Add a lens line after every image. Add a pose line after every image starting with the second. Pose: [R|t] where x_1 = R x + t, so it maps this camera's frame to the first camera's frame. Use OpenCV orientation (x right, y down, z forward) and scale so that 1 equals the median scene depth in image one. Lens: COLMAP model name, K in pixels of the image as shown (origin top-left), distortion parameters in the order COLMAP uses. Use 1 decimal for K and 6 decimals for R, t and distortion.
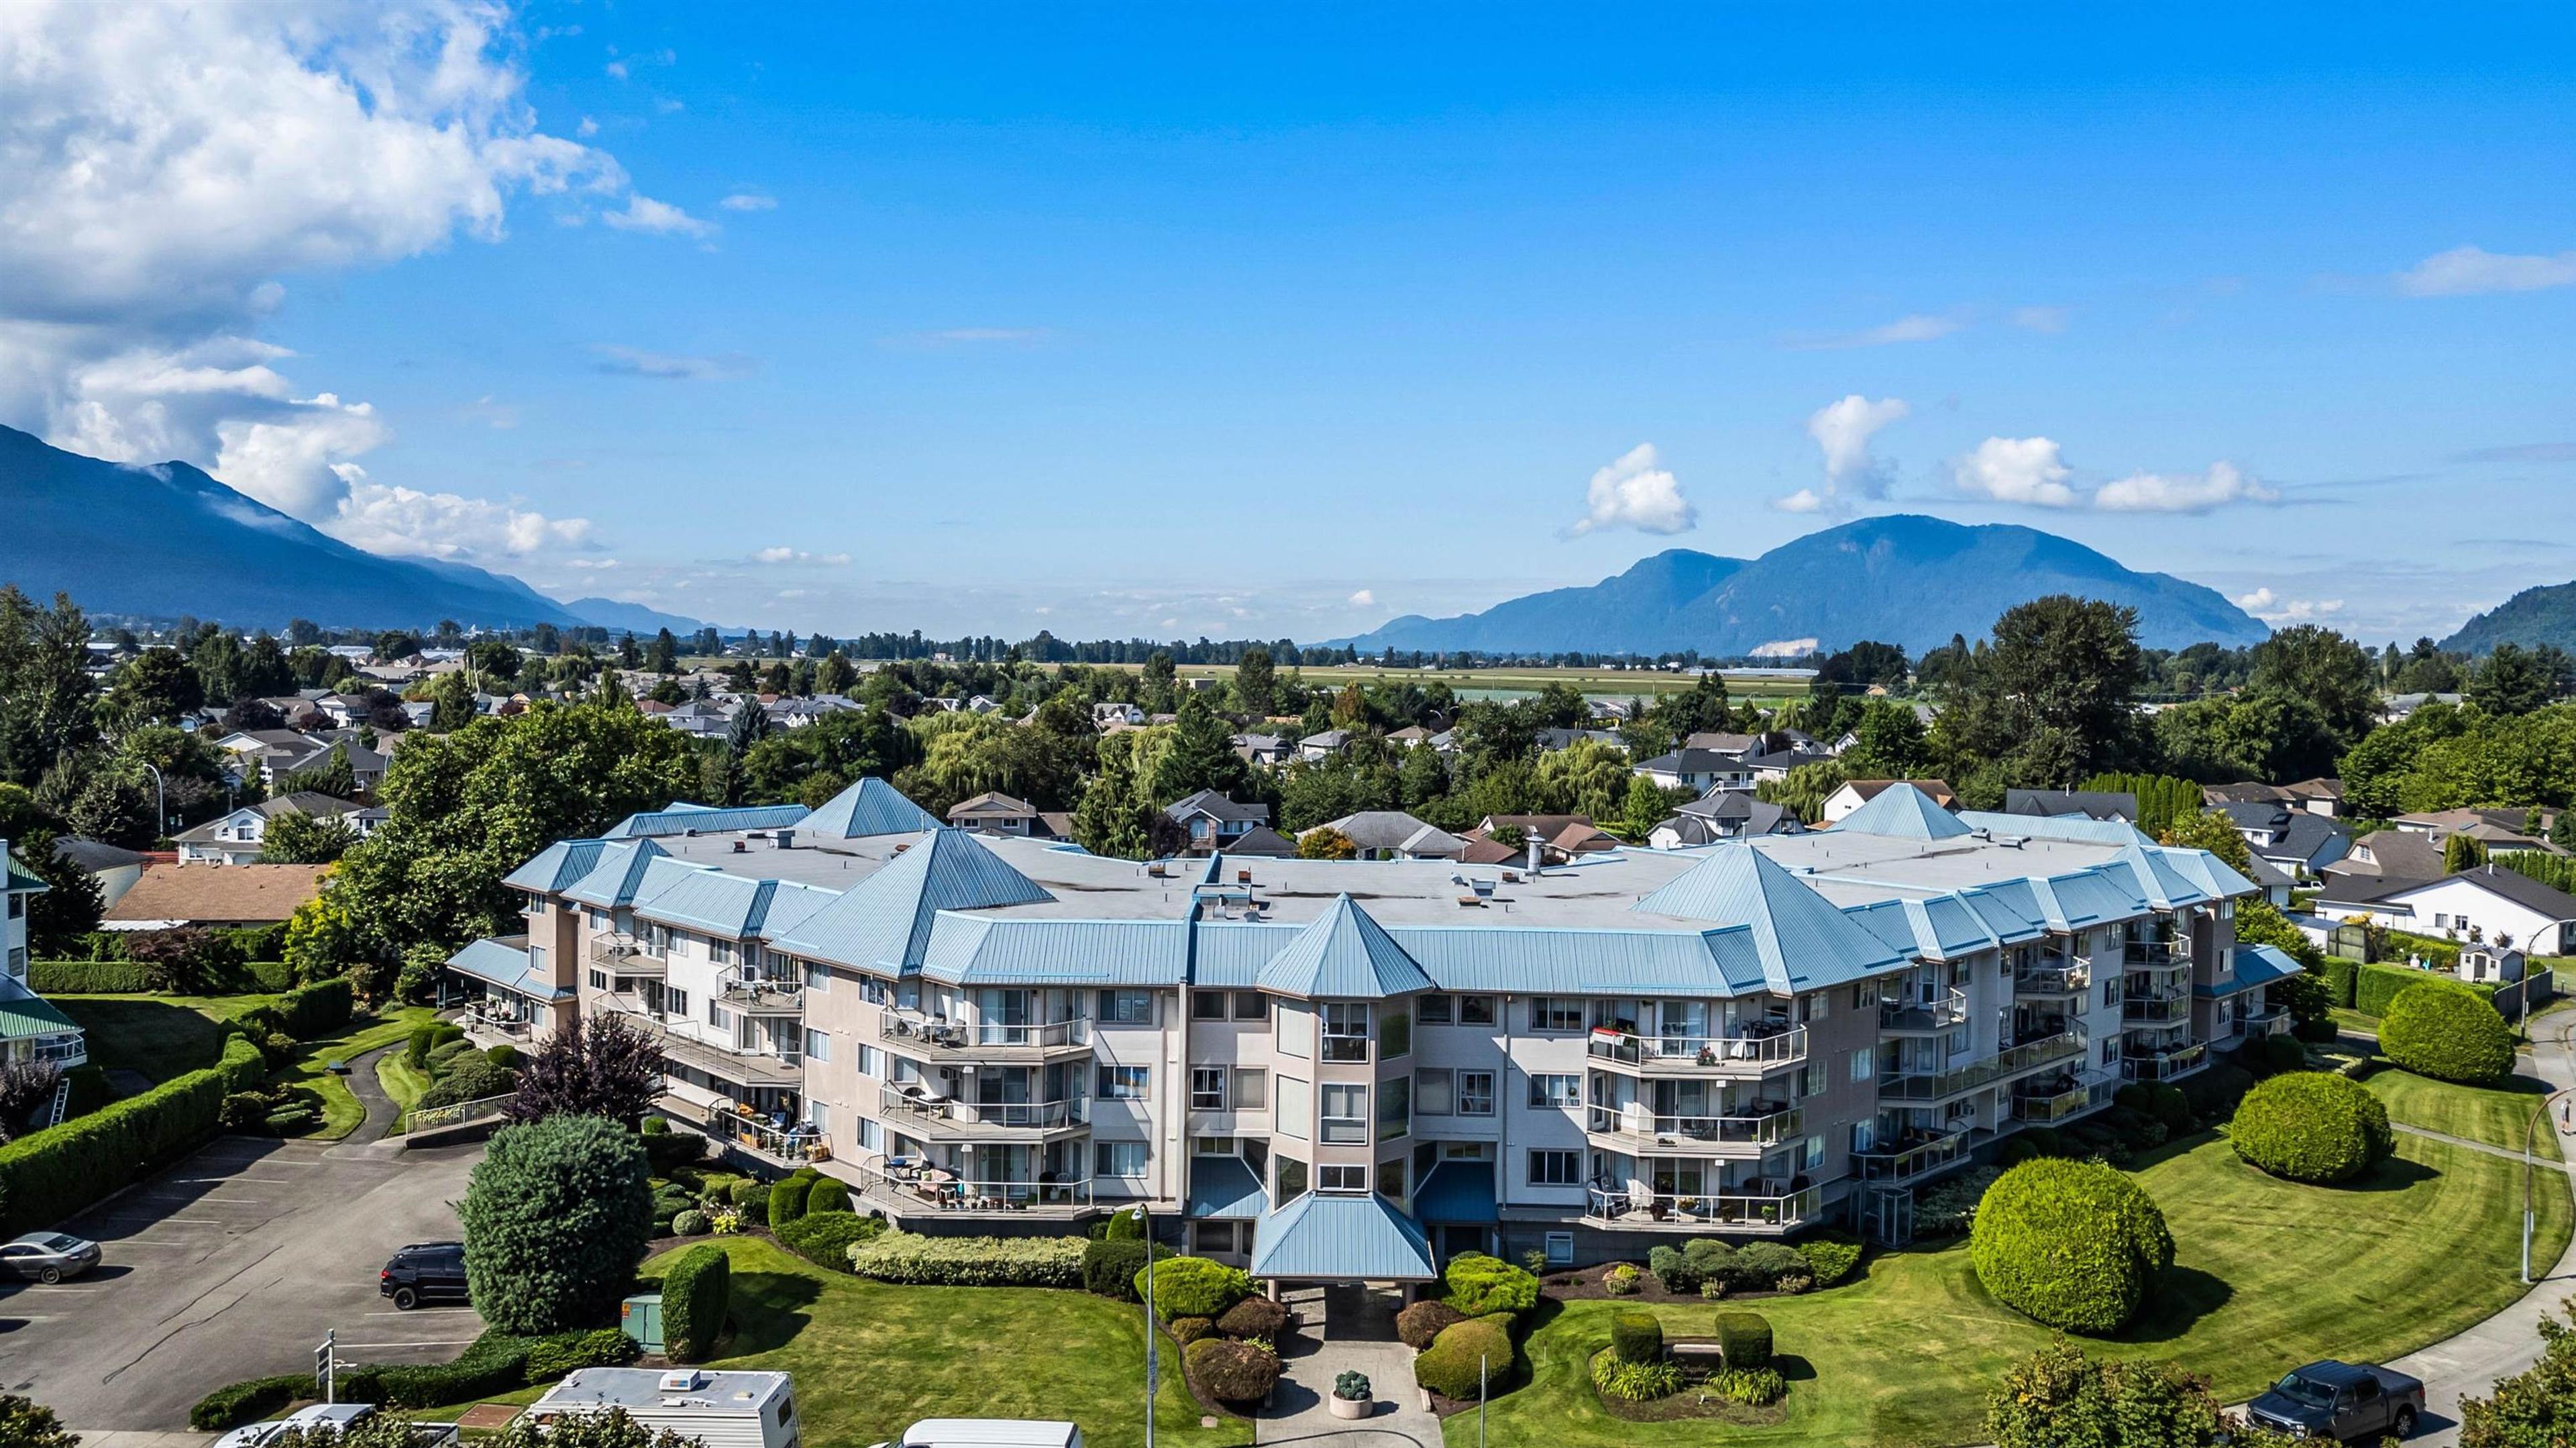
lens RADIAL K [[1803.9, 0, 1288.0], [0, 1803.9, 724.0], [0, 0, 1]] dist [0.092383, -0.096711]
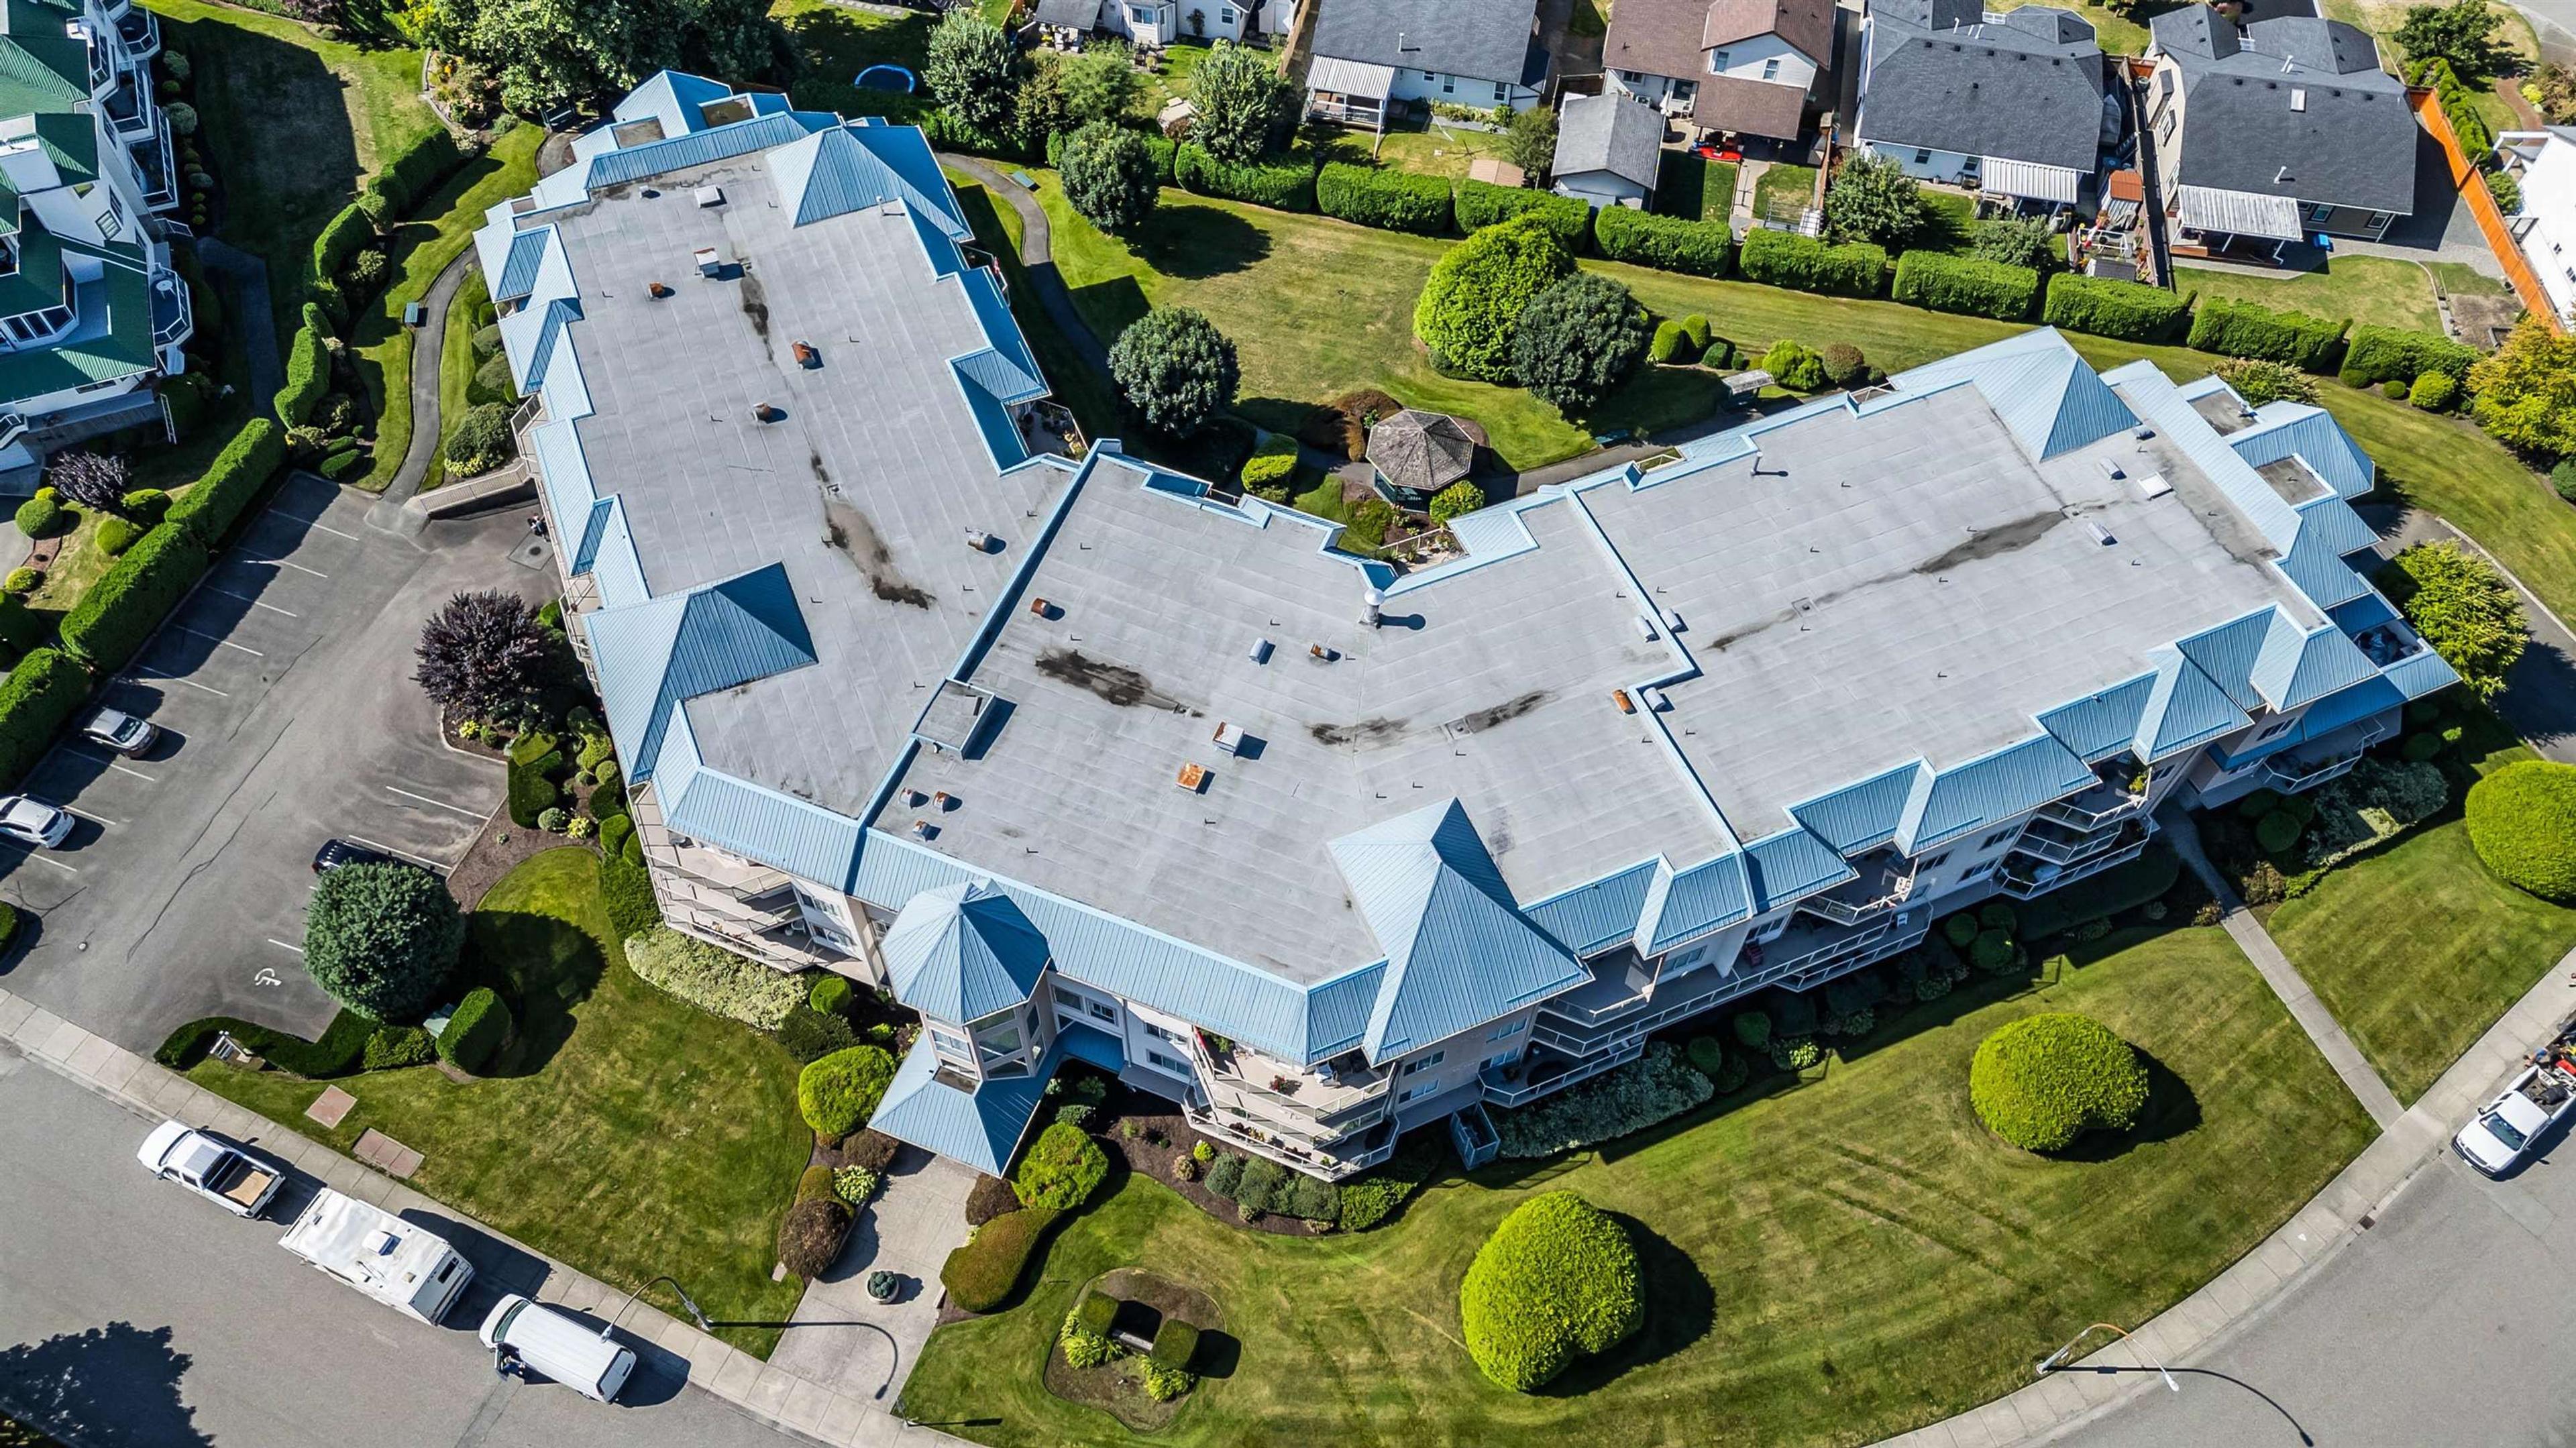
lens RADIAL K [[1803.9, 0, 1288.0], [0, 1803.9, 724.0], [0, 0, 1]] dist [0.092383, -0.096711]
pose [[0.934433, 0.296358, -0.197500, 0.377534], [-0.023043, 0.603710, 0.796871, -0.790226], [0.355392, -0.740072, 0.570956, 0.535380]]
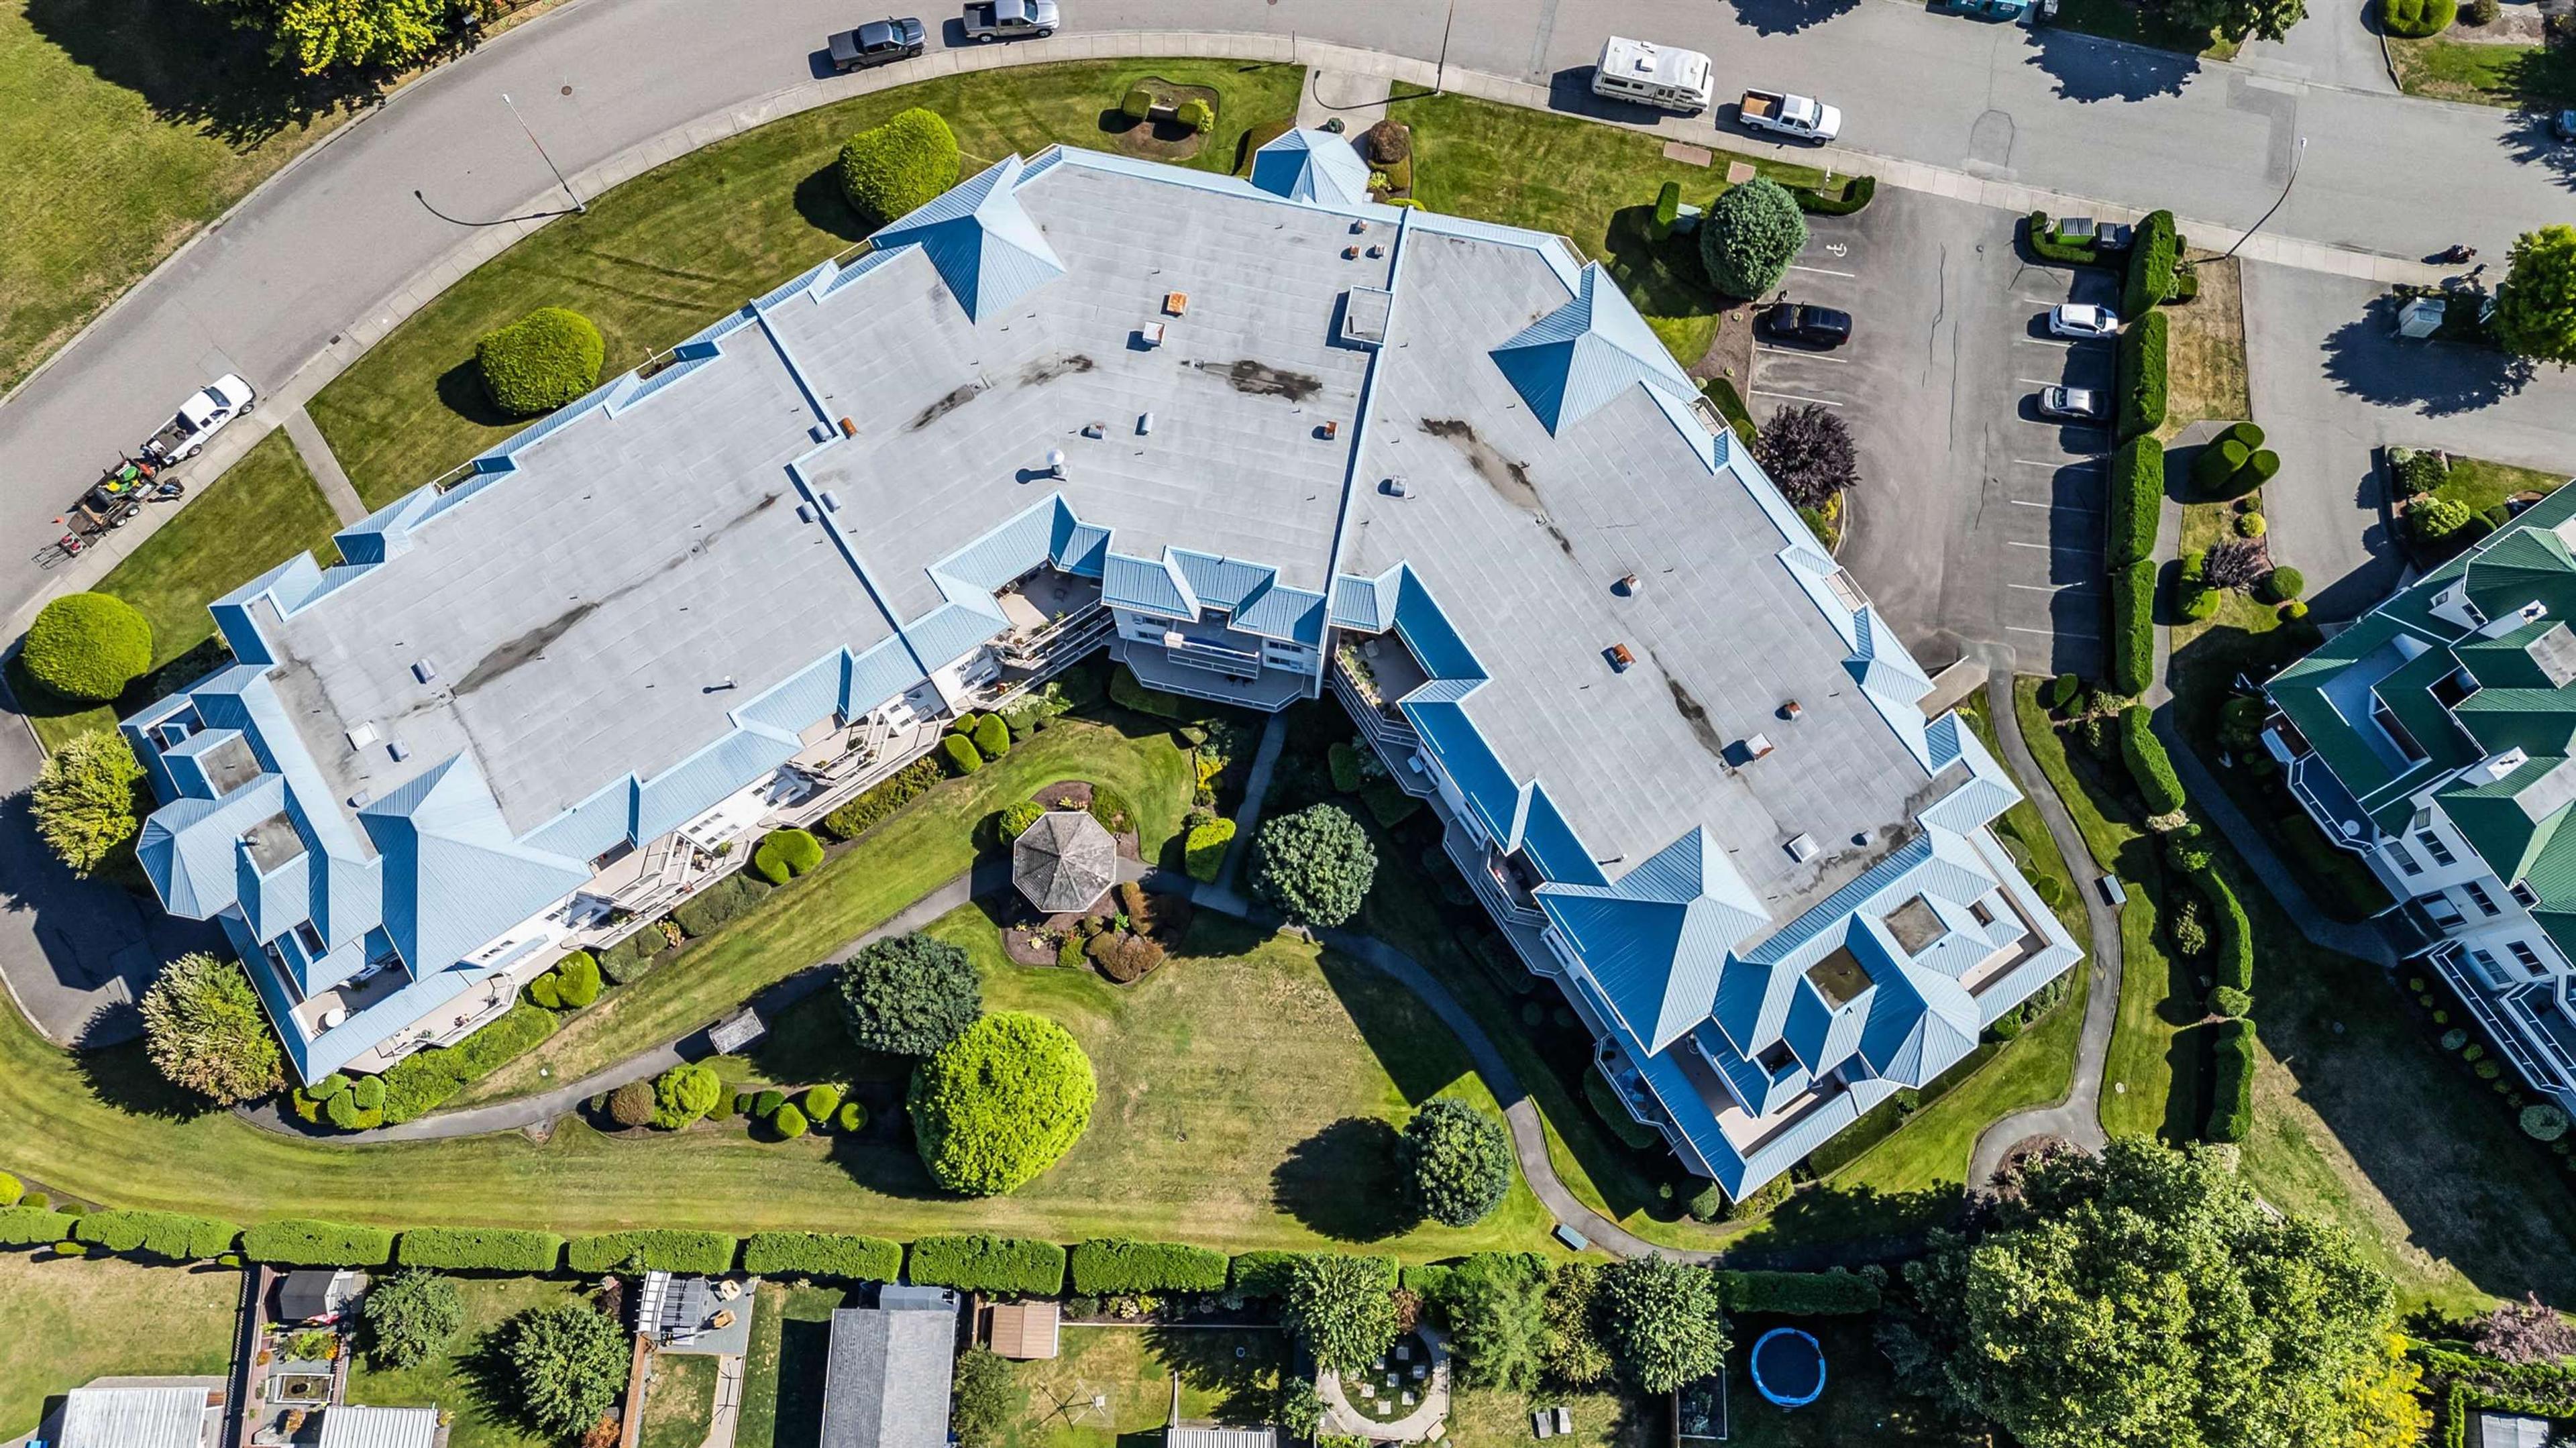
lens RADIAL K [[1803.9, 0, 1288.0], [0, 1803.9, 724.0], [0, 0, 1]] dist [0.092383, -0.096711]
pose [[-0.982965, -0.181612, 0.028245, -0.078403], [-0.012065, 0.217100, 0.976075, -1.243299], [-0.183399, 0.959106, -0.215593, 1.748334]]
